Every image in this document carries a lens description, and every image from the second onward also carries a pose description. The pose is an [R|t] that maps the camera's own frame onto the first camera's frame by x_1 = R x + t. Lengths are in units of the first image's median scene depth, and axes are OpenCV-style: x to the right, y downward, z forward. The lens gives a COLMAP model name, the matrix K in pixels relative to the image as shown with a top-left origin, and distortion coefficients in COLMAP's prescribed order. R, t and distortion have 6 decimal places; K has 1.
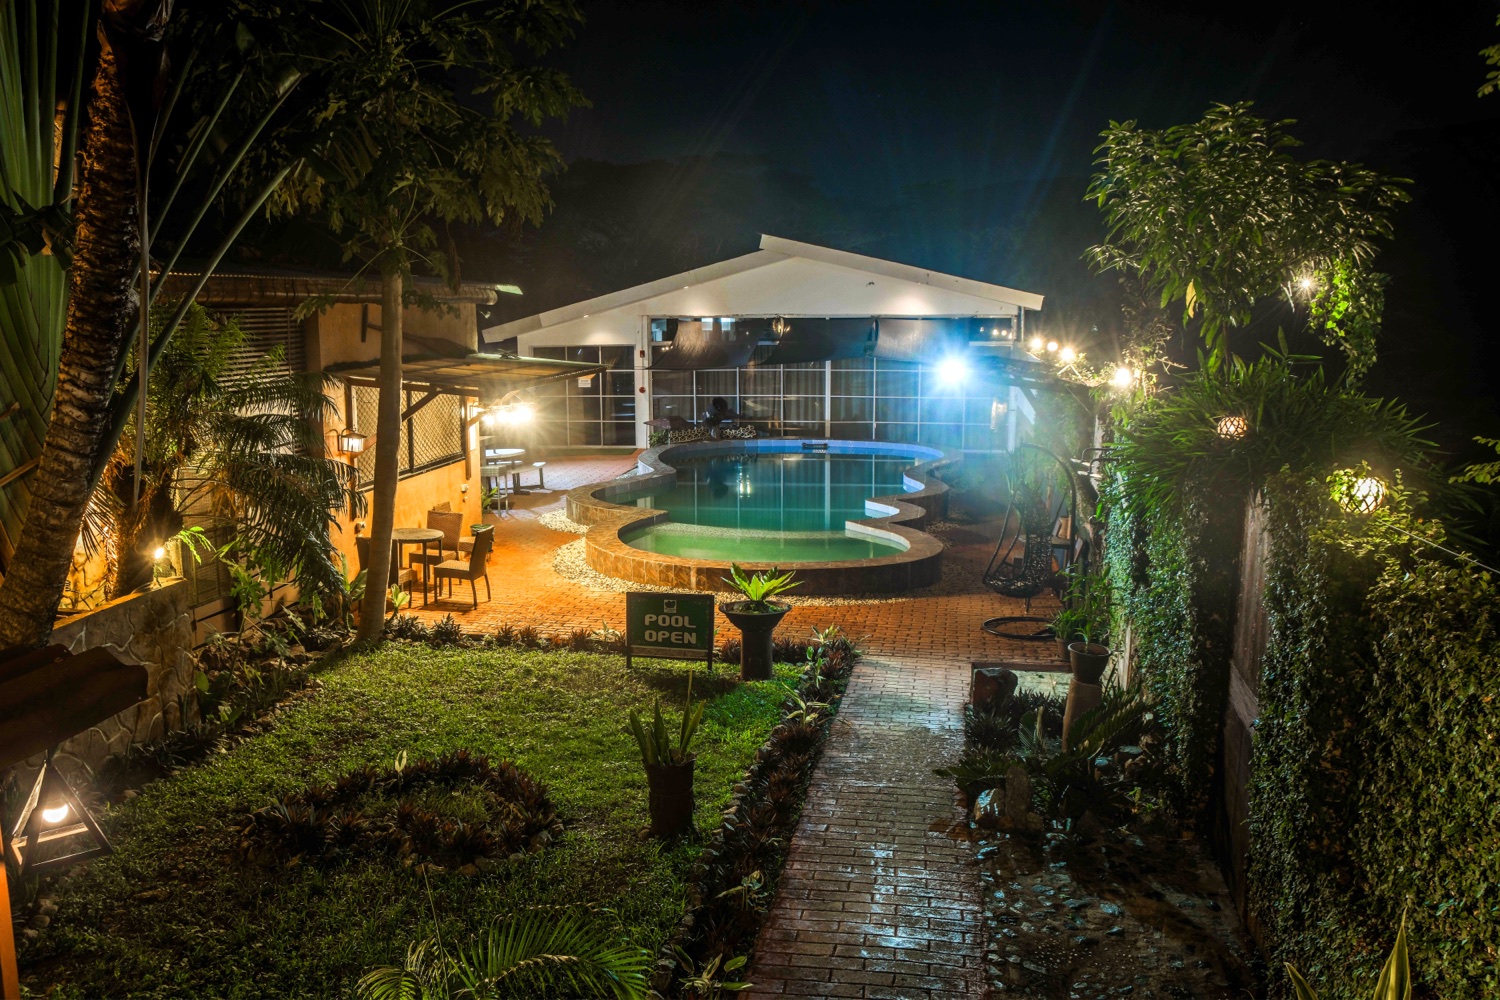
lens RADIAL K [[1232.7, 0, 741.9], [0, 1232.7, 497.2], [0, 0, 1]] dist [-0.066304, 0.025313]
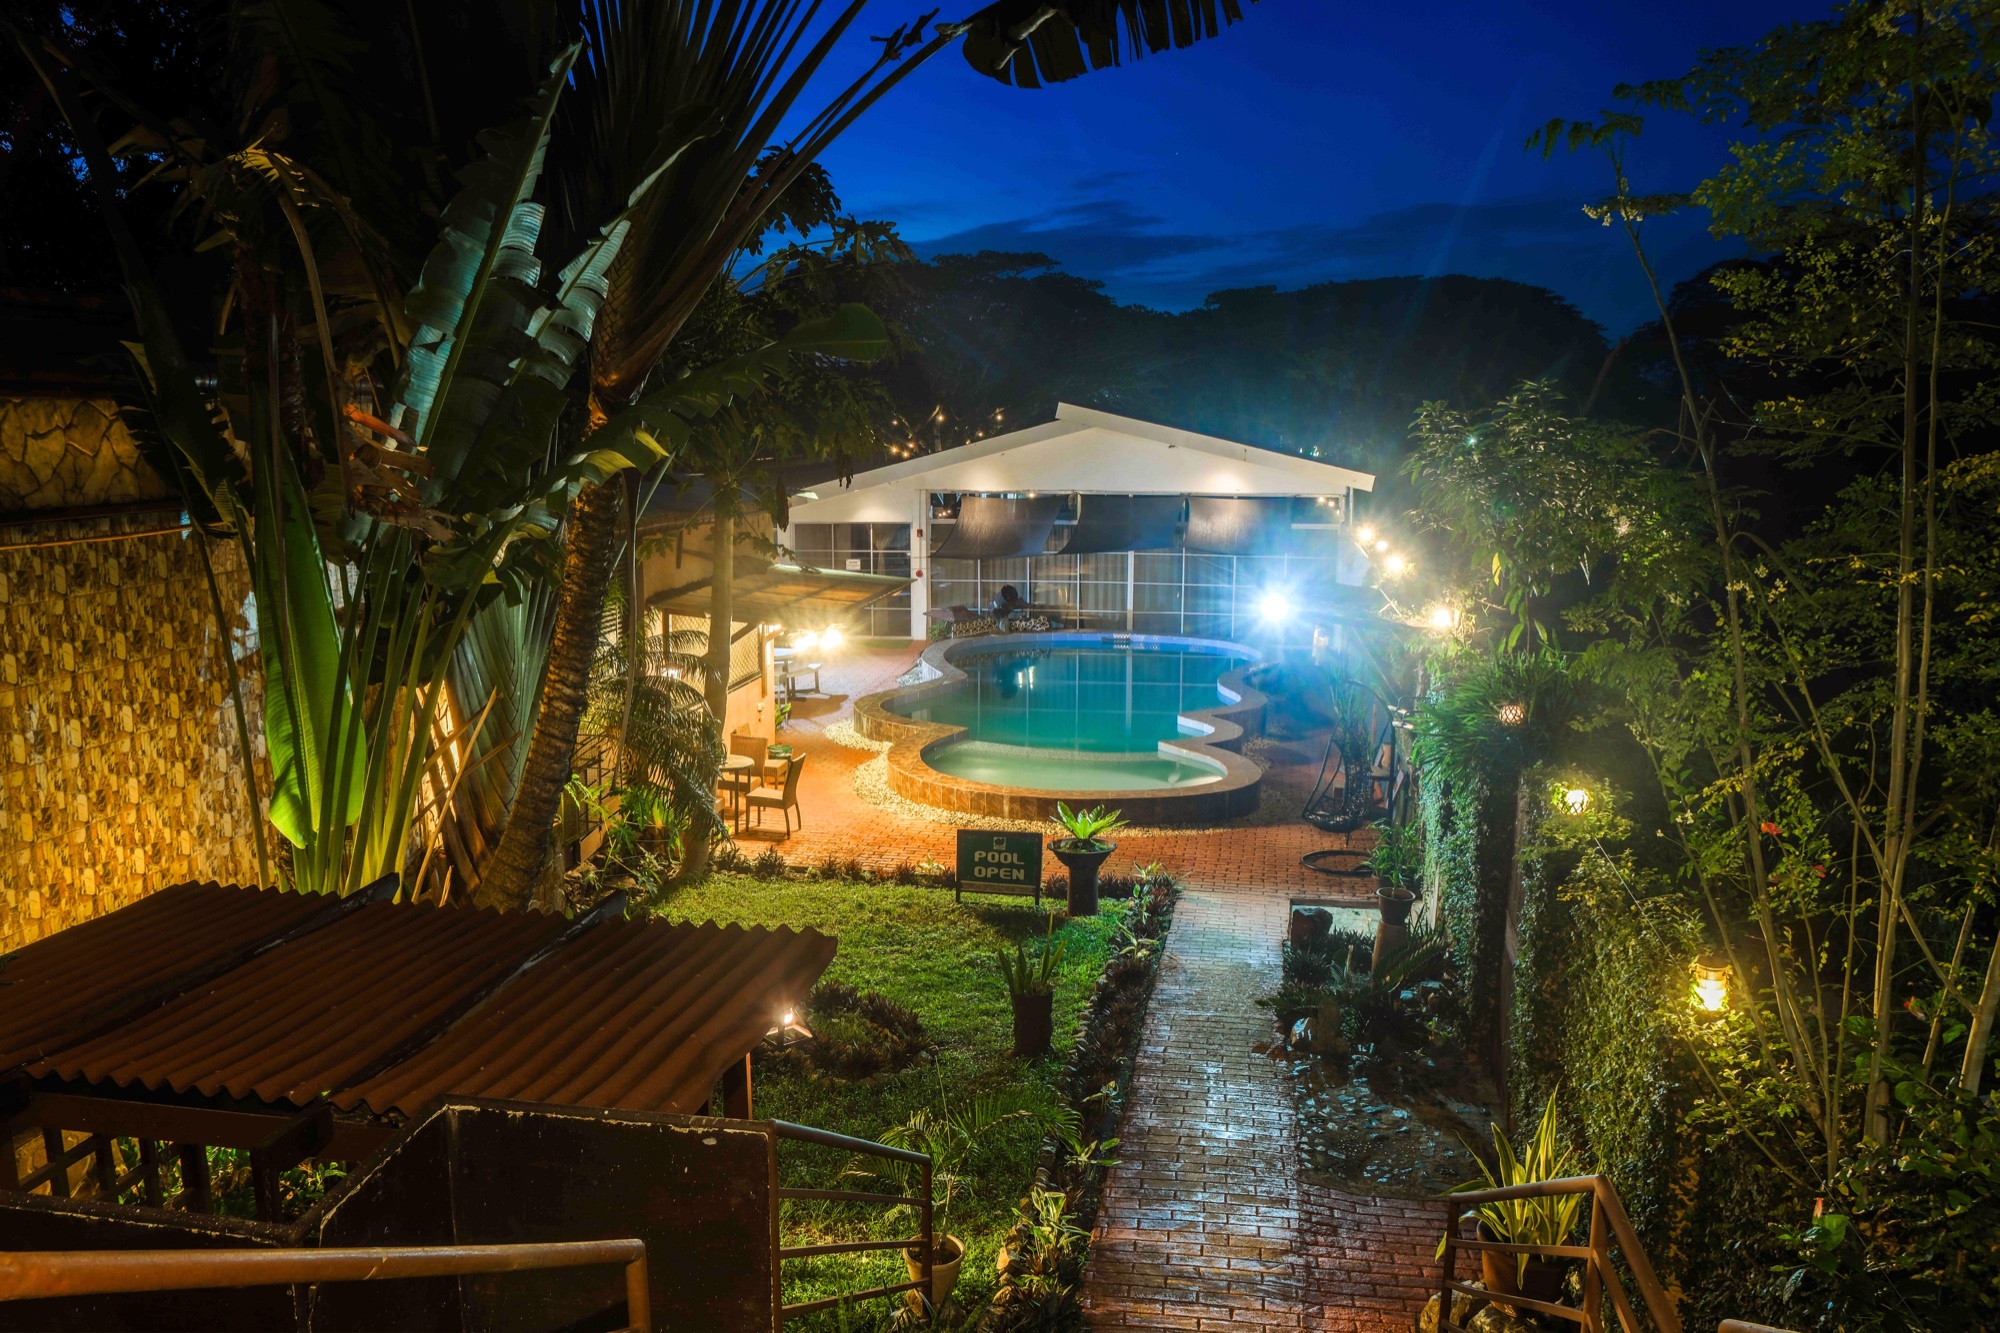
lens RADIAL K [[1609.1, 0, 1004.8], [0, 1609.1, 669.7], [0, 0, 1]] dist [-0.072863, -0.011613]
pose [[0.999940, 0.008011, 0.007501, -0.066145], [-0.008086, 0.999917, 0.010021, -0.072108], [-0.007420, -0.010081, 0.999922, -0.353370]]
